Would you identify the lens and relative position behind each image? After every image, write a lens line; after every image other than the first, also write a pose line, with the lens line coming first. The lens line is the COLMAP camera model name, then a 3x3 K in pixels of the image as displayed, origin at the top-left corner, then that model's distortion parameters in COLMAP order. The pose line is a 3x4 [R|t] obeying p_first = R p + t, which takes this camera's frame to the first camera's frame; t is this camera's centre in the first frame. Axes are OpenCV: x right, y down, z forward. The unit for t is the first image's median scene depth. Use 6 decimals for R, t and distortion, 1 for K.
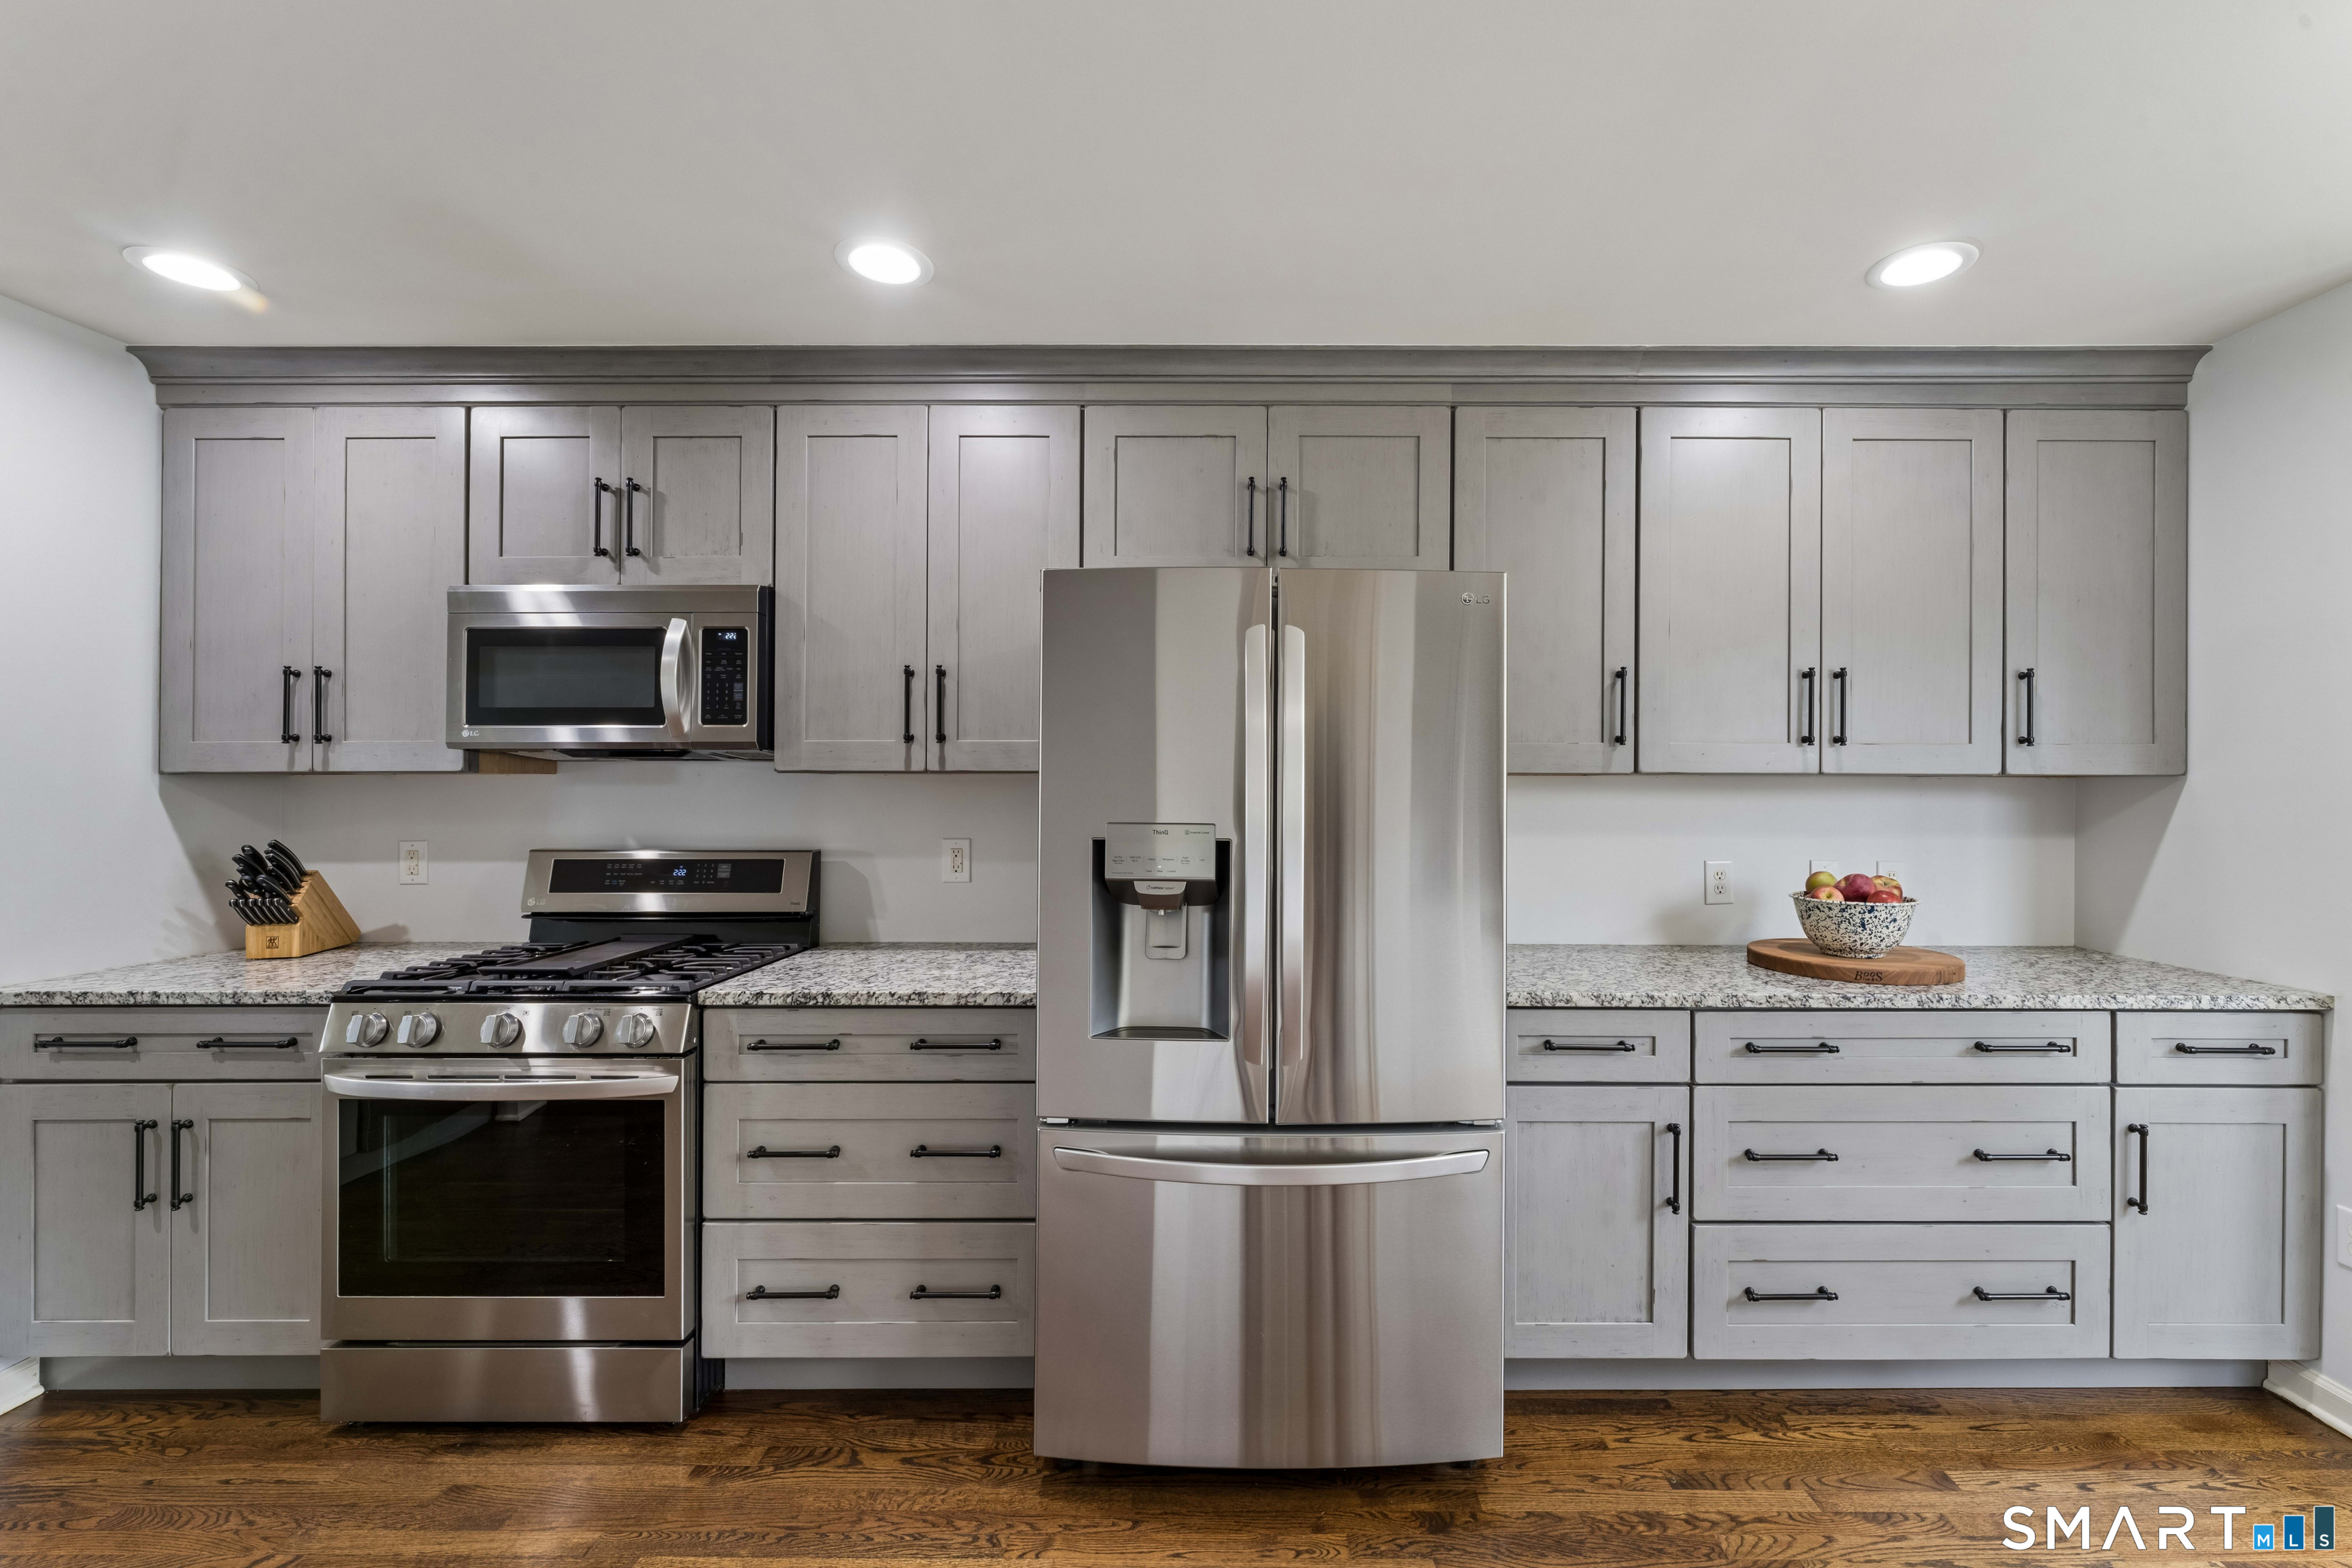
lens RADIAL K [[963.4, 0, 1236.2], [0, 963.4, 783.2], [0, 0, 1]] dist [-0.000163, 0.001016]
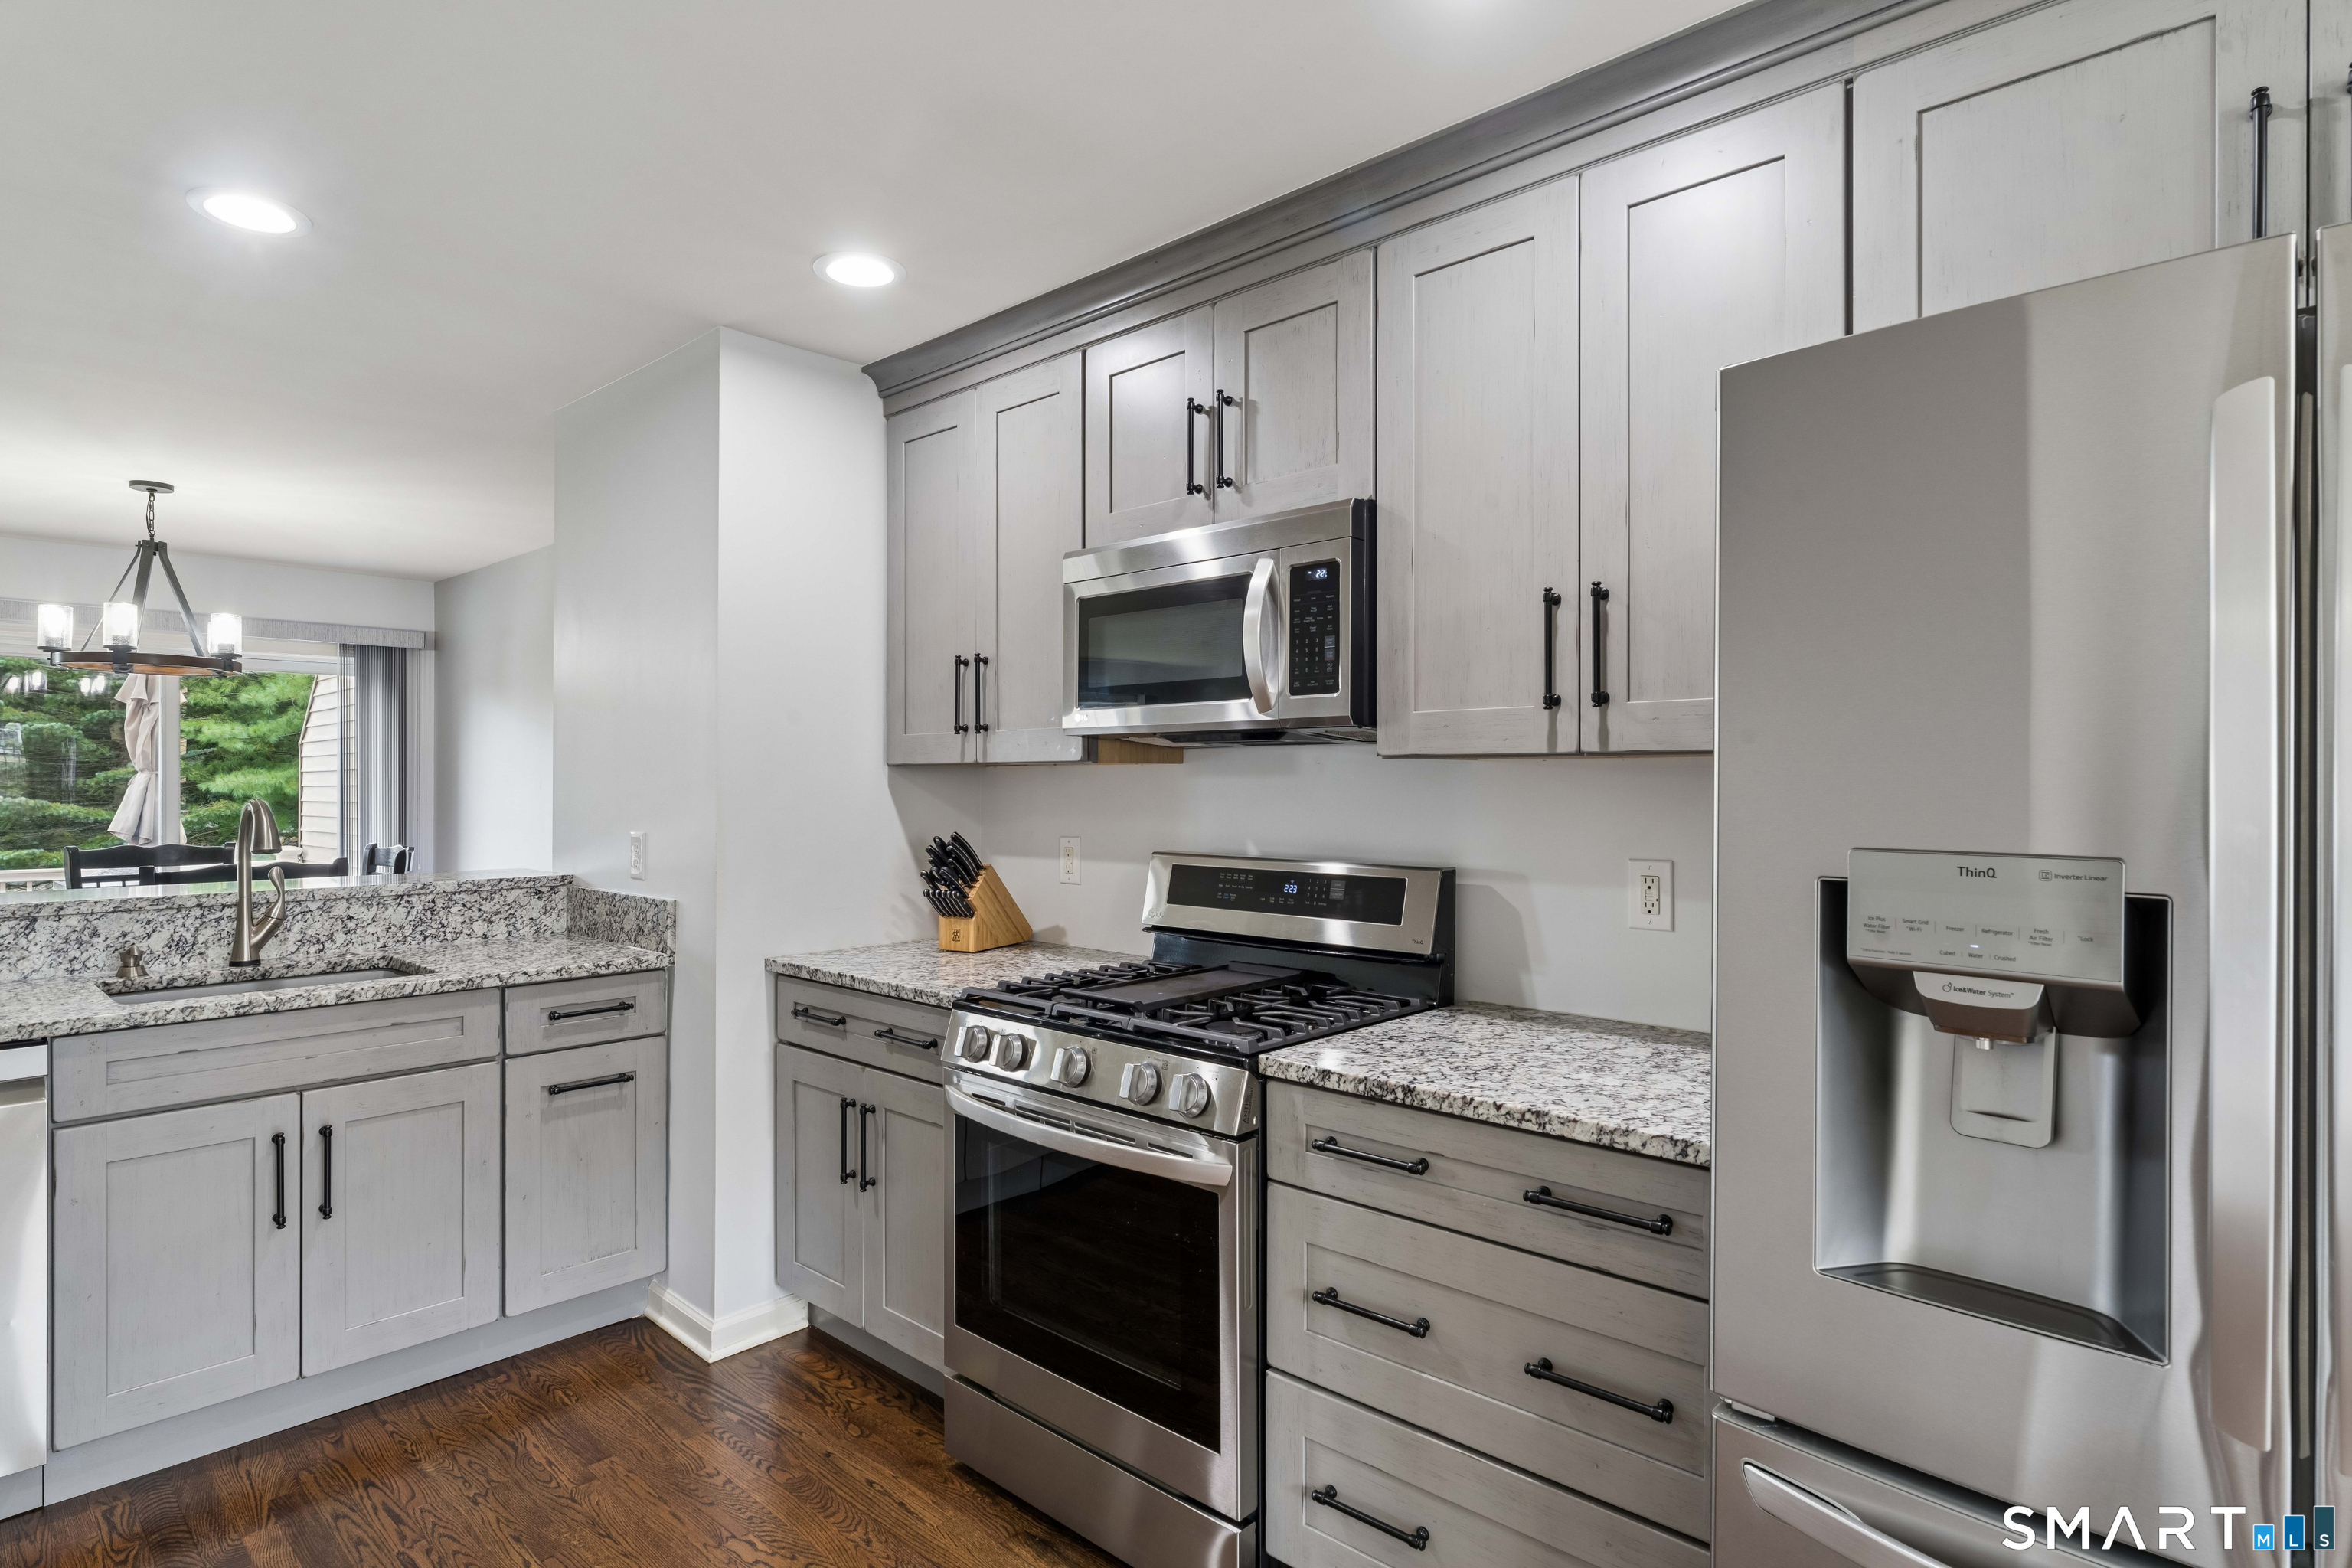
lens RADIAL K [[1234.6, 0, 1177.9], [0, 1234.6, 771.8], [0, 0, 1]] dist [-0.003382, 0.003779]
pose [[0.734488, -0.004754, -0.678605, 0.038402], [0.003433, 0.999989, -0.003289, 0.001905], [0.678613, 0.000086, 0.734496, 0.258044]]
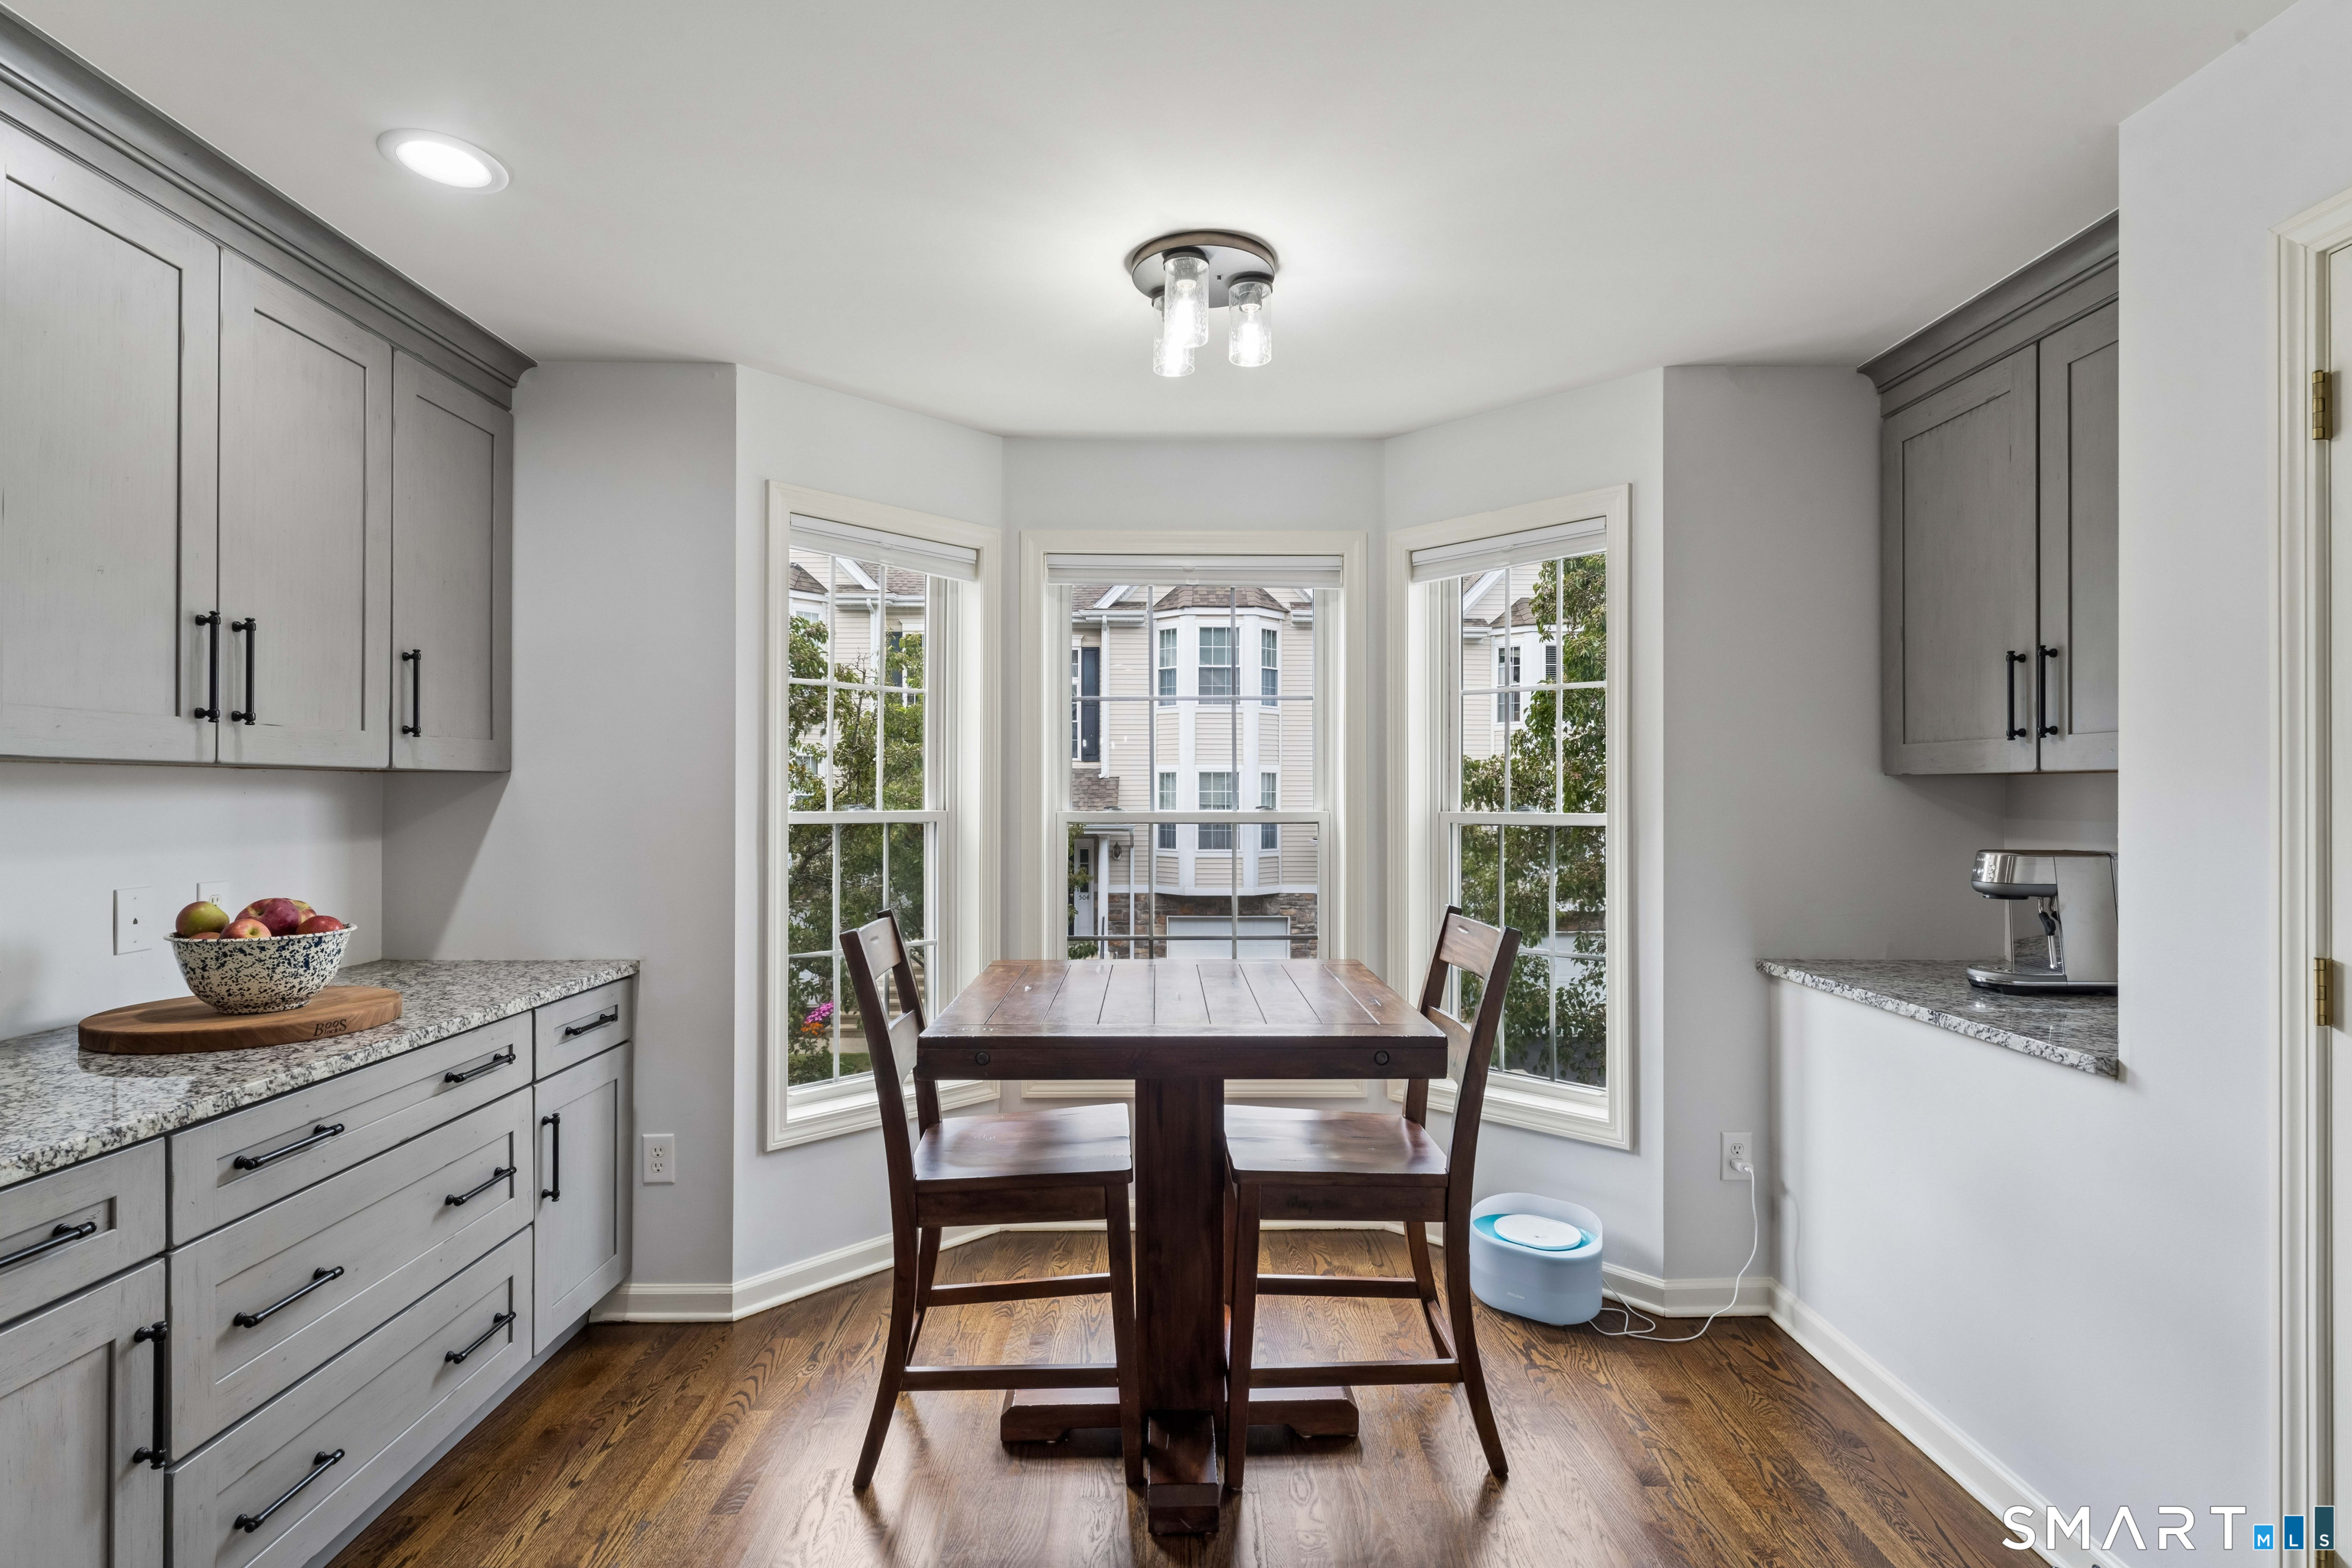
lens RADIAL K [[1183.2, 0, 1176.4], [0, 1183.2, 792.1], [0, 0, 1]] dist [0.004843, 0.001414]
pose [[-0.010685, -0.003578, 0.999937, -0.314111], [-0.007350, 0.999967, 0.003500, 0.003814], [-0.999916, -0.007312, -0.010711, 0.350219]]
